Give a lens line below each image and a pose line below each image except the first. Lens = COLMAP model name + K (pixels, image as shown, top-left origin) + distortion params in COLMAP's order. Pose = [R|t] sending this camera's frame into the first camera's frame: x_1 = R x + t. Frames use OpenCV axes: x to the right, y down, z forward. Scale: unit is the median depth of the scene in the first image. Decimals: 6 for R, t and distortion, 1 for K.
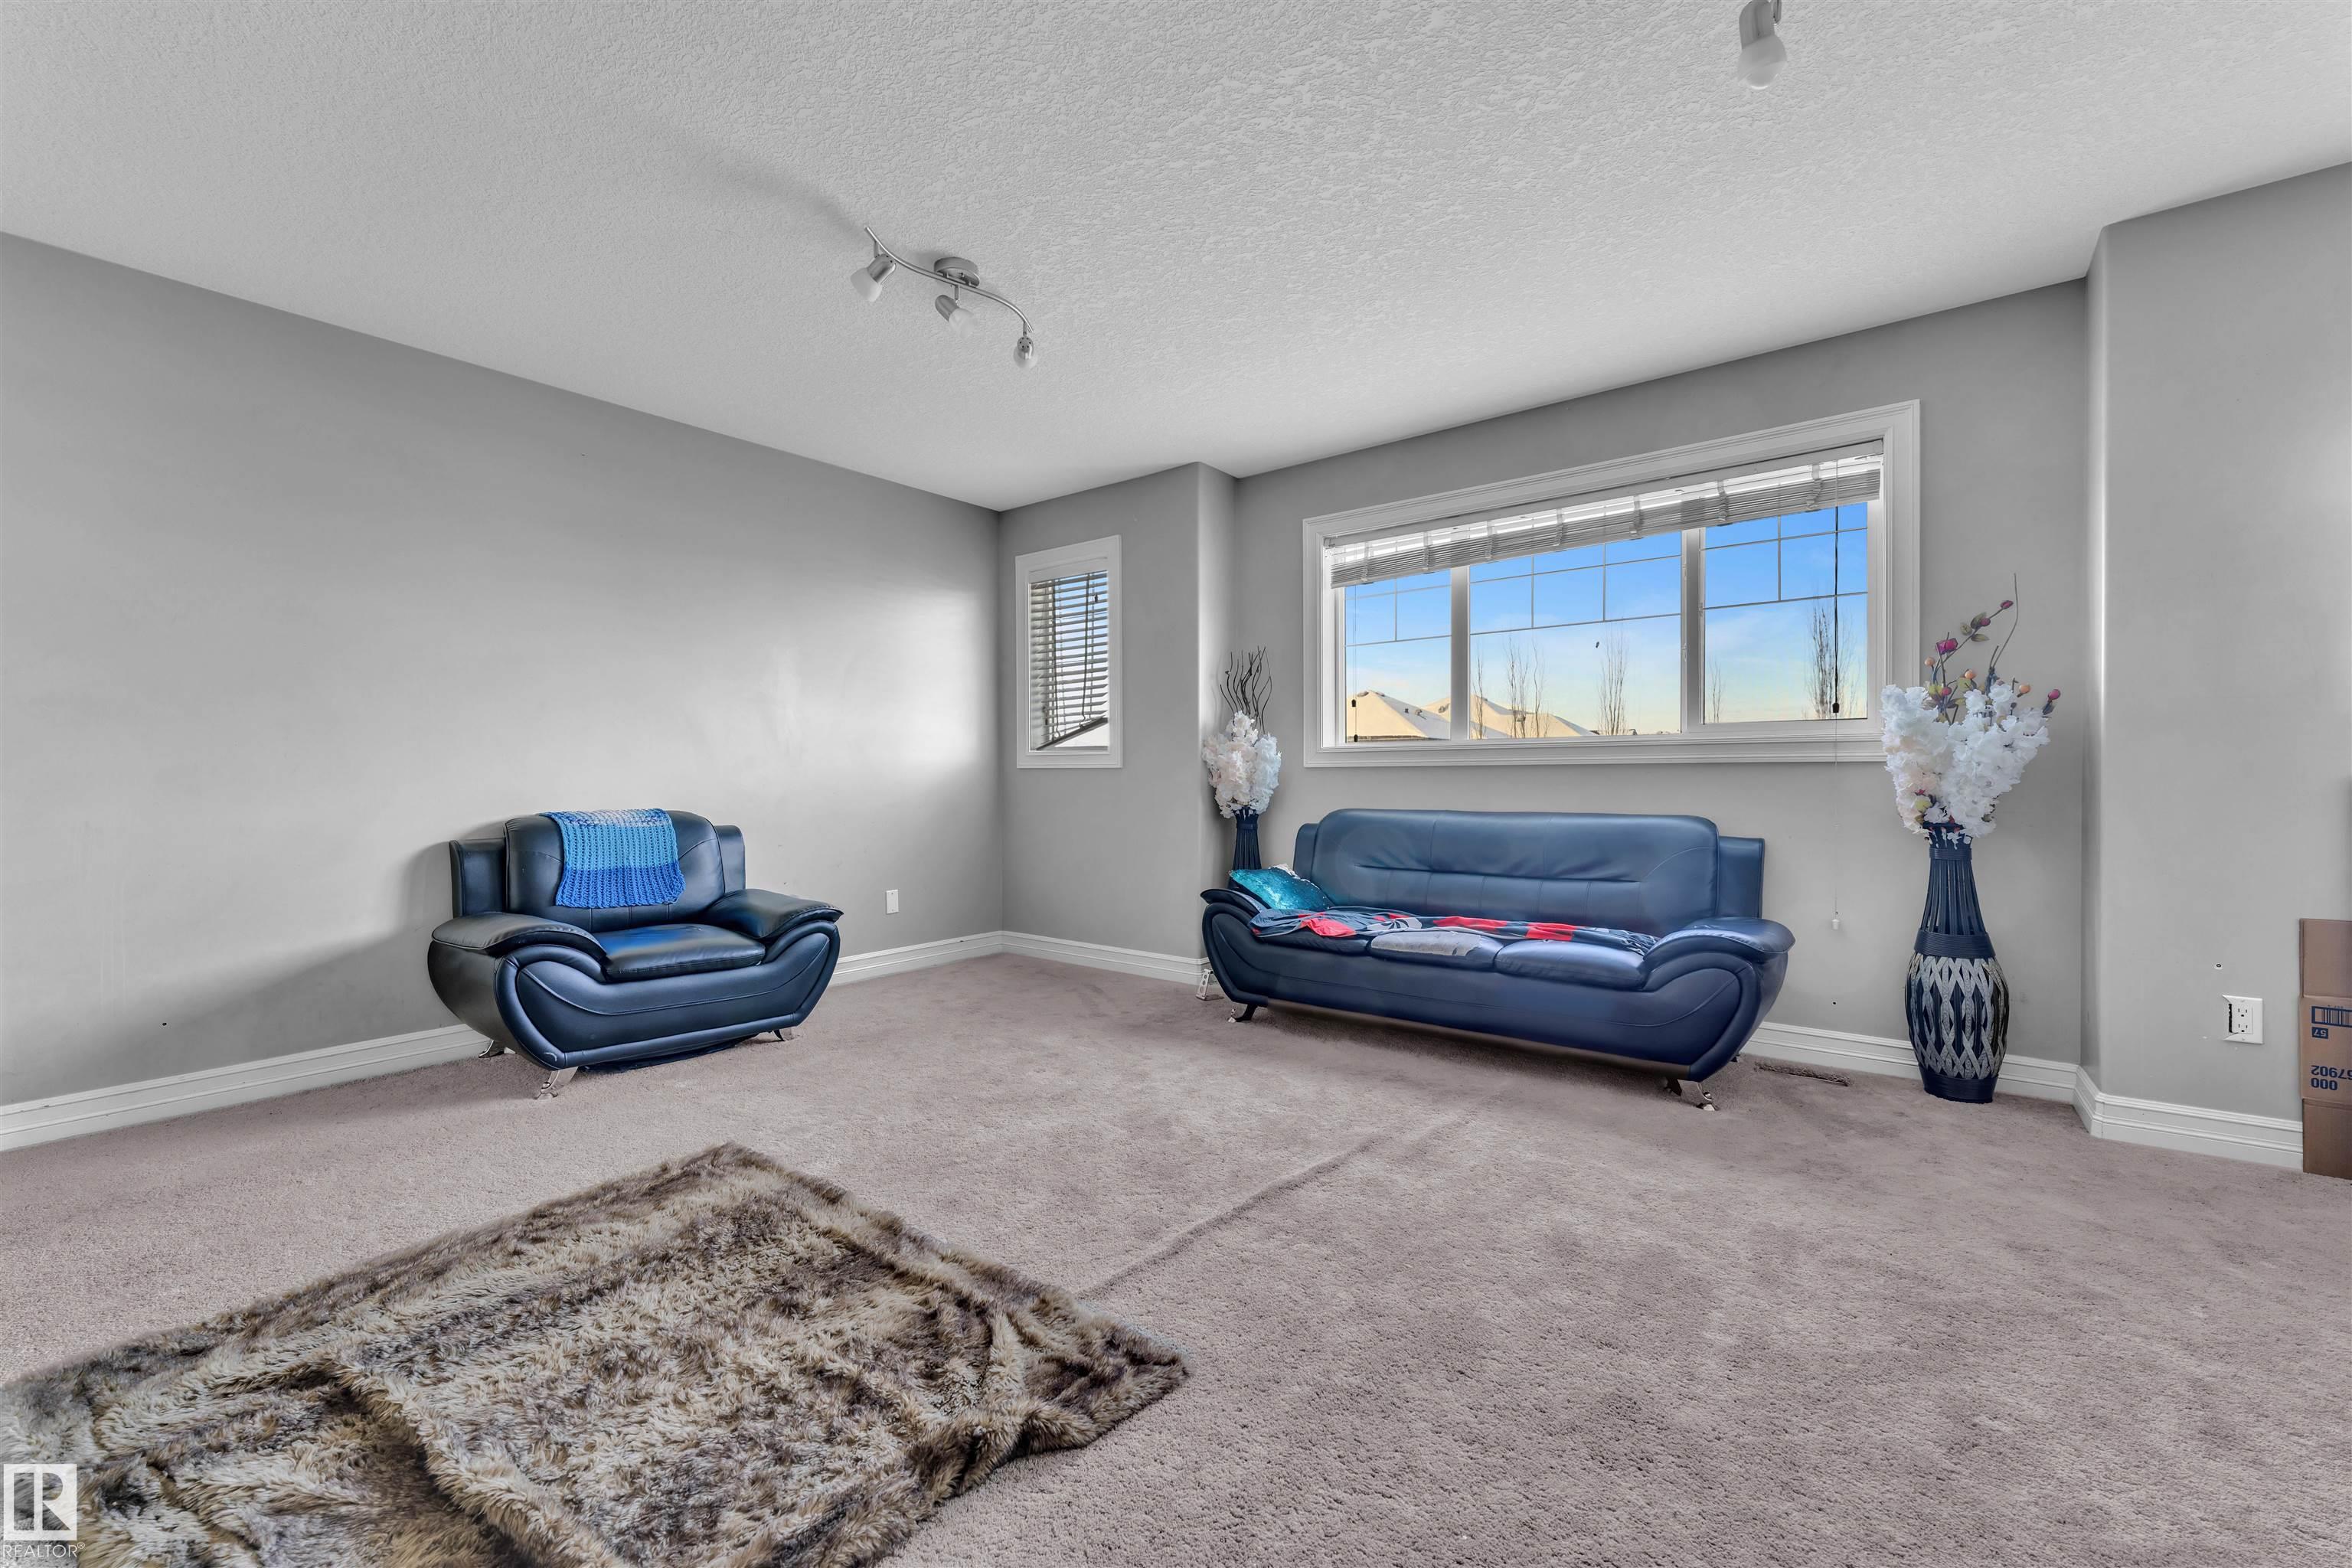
lens RADIAL K [[952.4, 0, 1155.3], [0, 952.4, 802.4], [0, 0, 1]] dist [-0.002406, -0.000129]
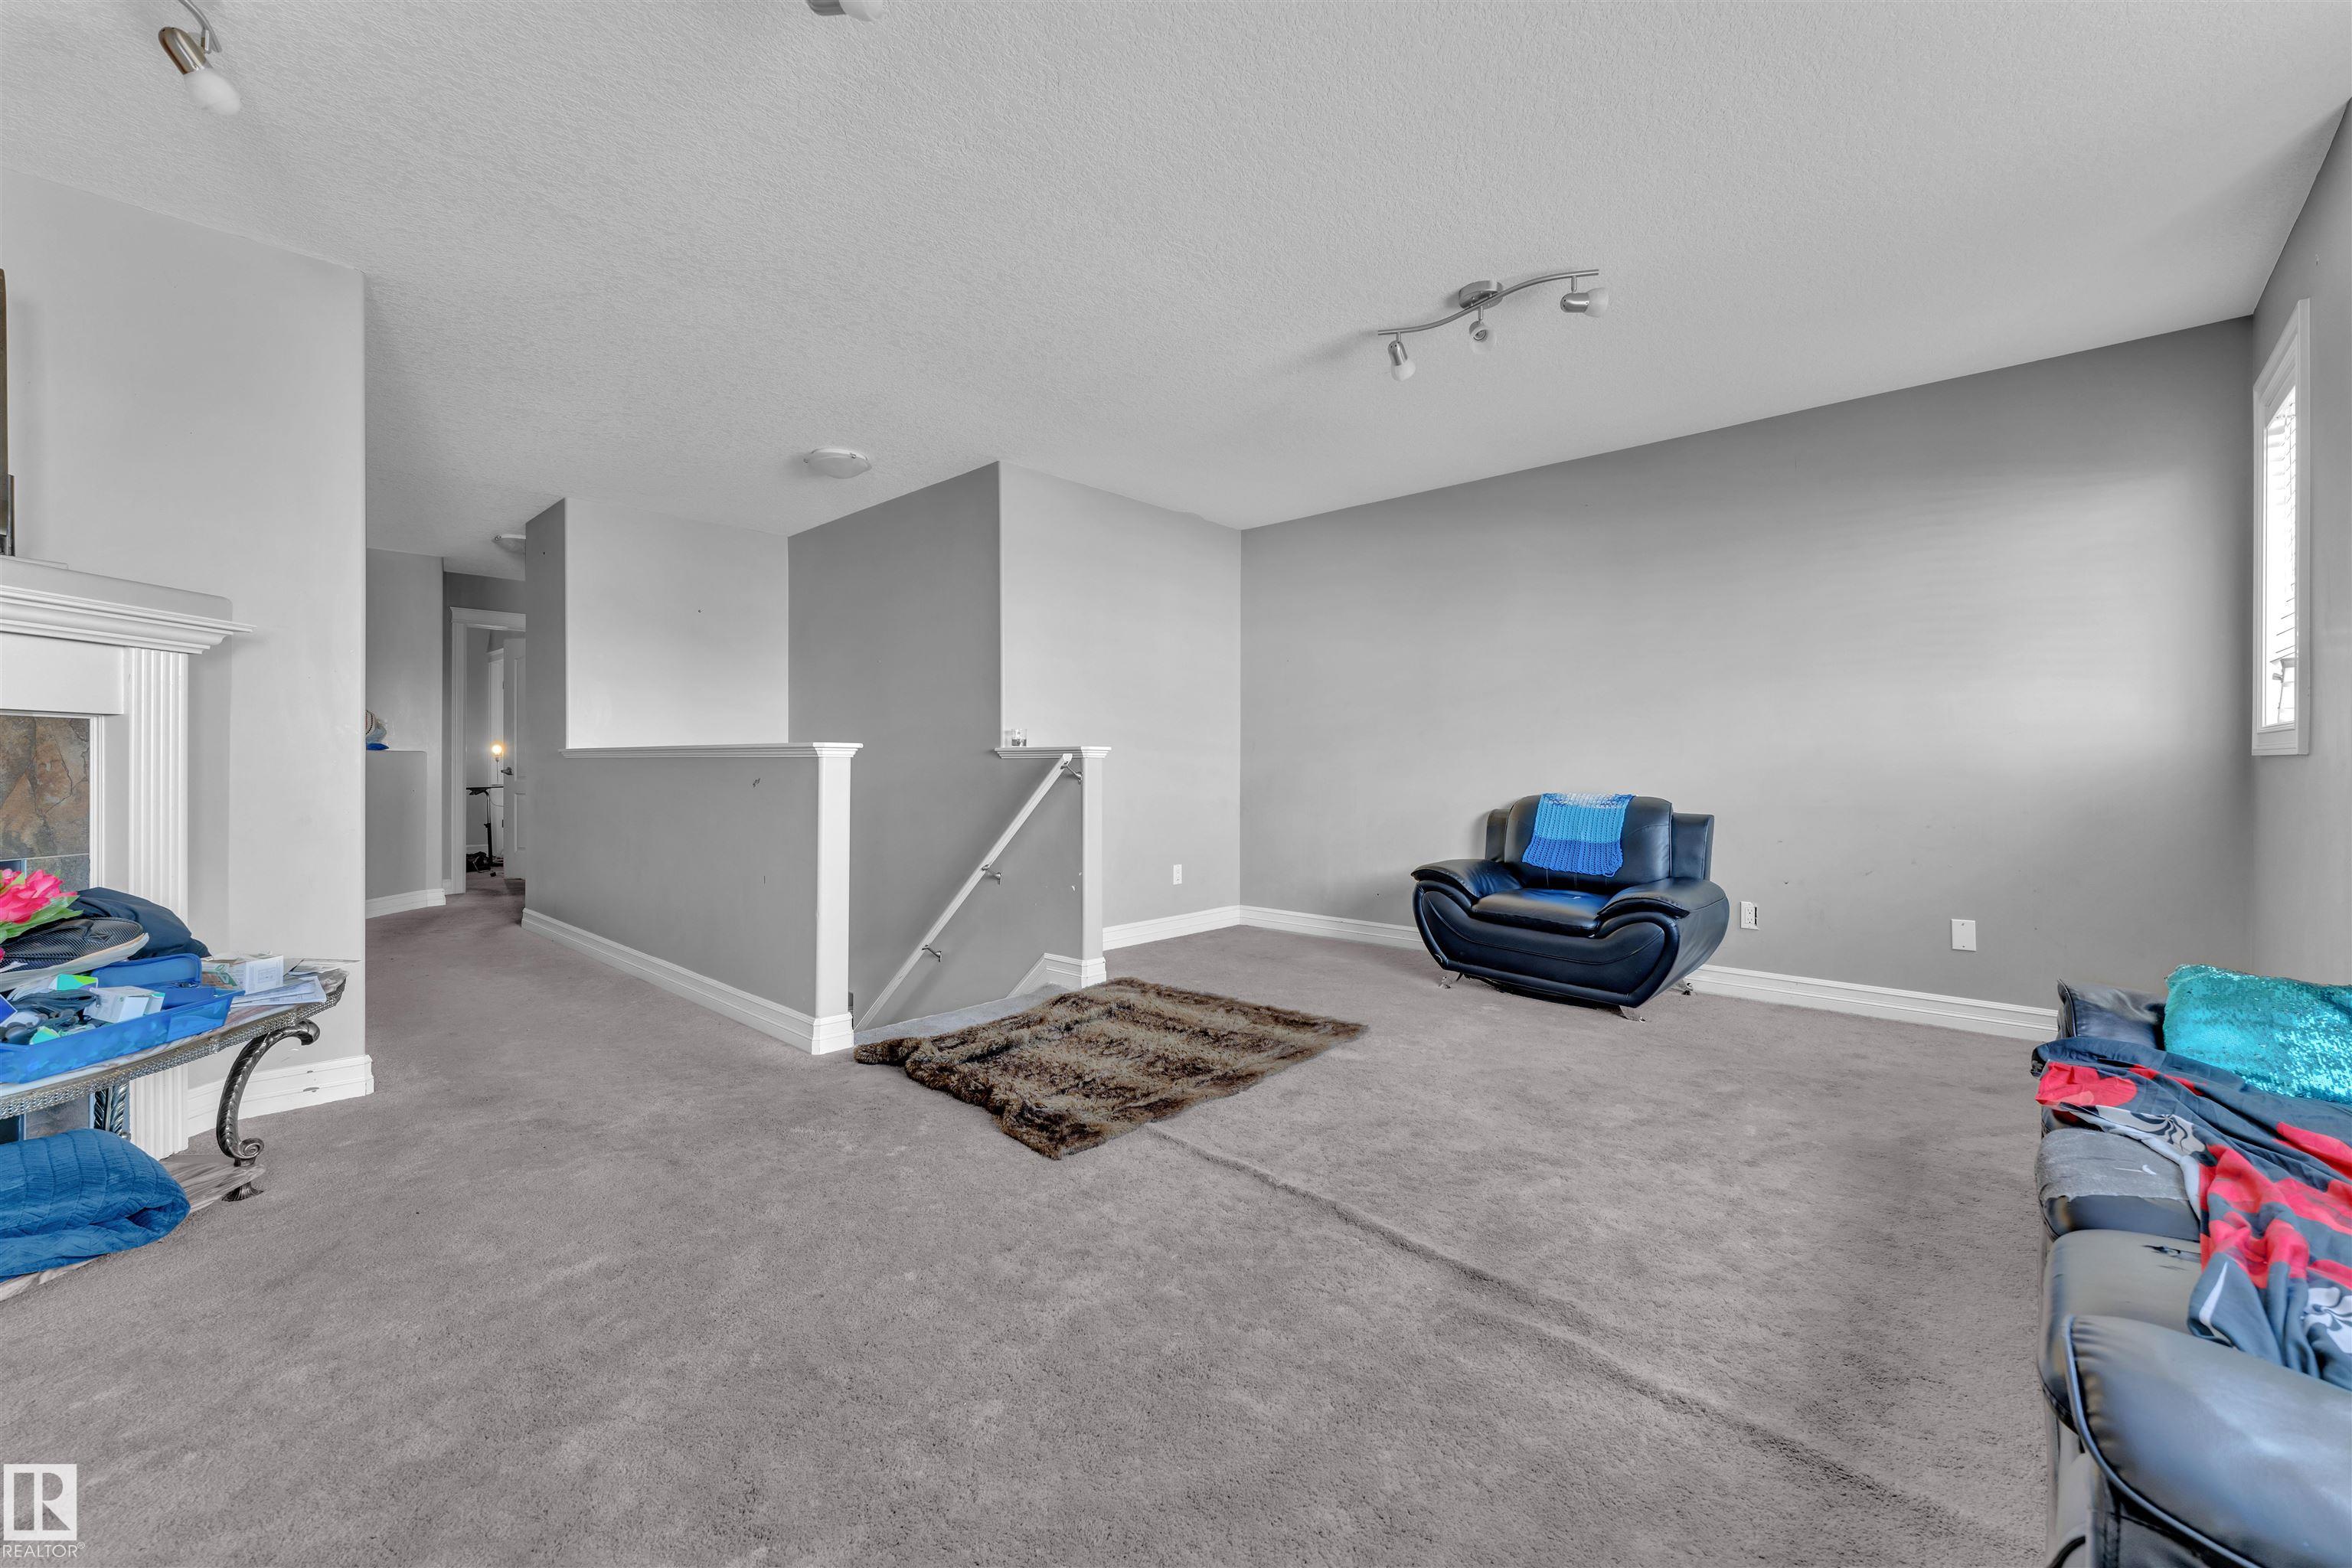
lens RADIAL K [[945.3, 0, 1178.6], [0, 945.3, 793.7], [0, 0, 1]] dist [-0.001253, -0.000104]
pose [[-0.072742, 0.036754, -0.996673, 0.802915], [-0.030028, 0.998787, 0.039024, -0.026900], [0.996899, 0.032767, -0.071551, 0.683366]]
